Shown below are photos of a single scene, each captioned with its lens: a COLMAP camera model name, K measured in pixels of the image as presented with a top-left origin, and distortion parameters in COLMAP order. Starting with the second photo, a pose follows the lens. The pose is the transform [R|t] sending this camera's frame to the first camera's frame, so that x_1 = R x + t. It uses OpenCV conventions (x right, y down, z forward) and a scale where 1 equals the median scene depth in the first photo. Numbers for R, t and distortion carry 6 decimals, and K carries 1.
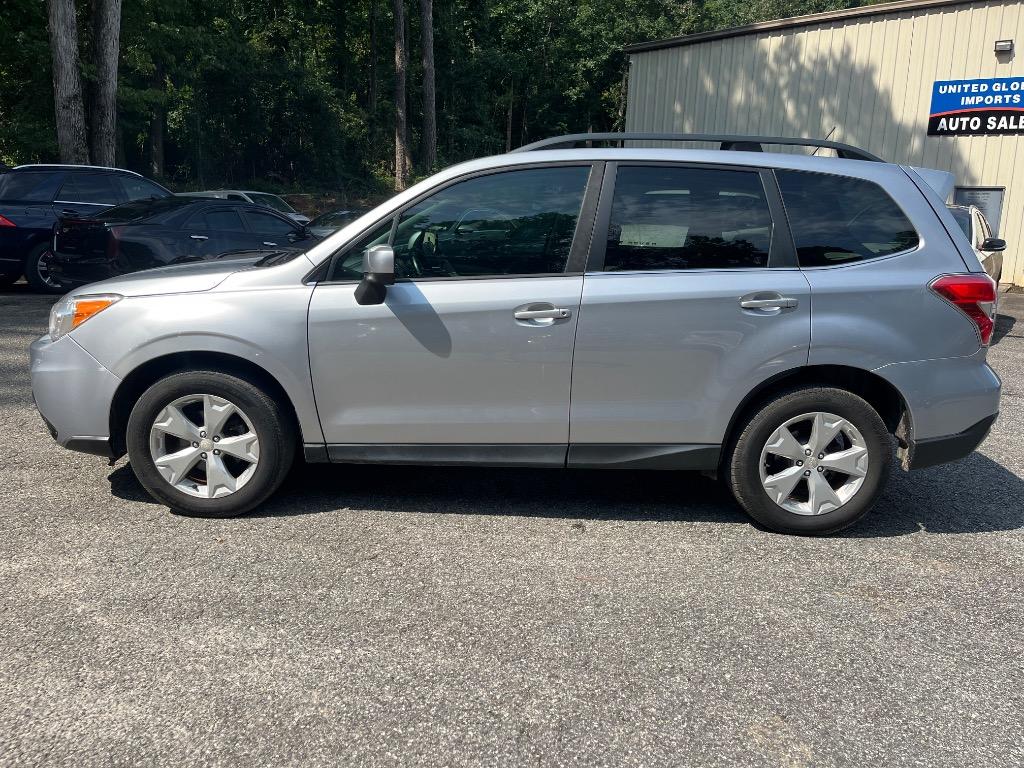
lens RADIAL K [[759.0, 0, 497.4], [0, 759.0, 381.1], [0, 0, 1]] dist [0.063167, -0.084070]
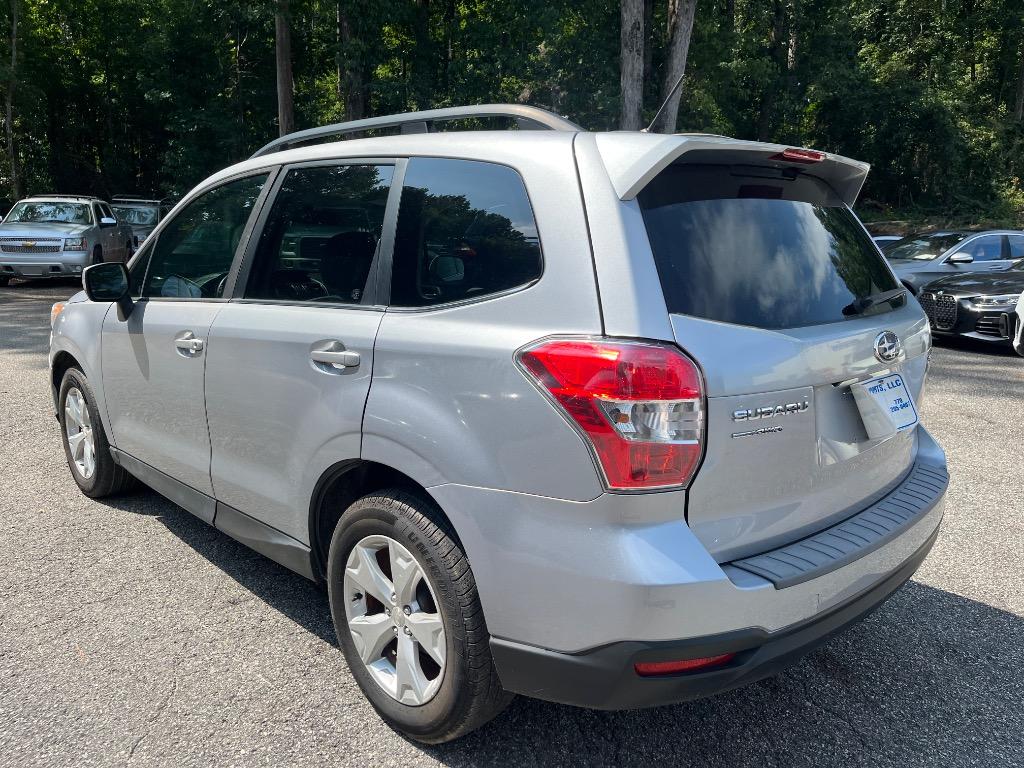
lens RADIAL K [[759.0, 0, 515.4], [0, 759.0, 387.3], [0, 0, 1]] dist [0.063167, -0.084070]
pose [[0.707375, 0.122154, -0.696203, 0.885908], [-0.144919, 0.989094, 0.026299, -0.109336], [0.691823, 0.082290, 0.717363, 0.594734]]
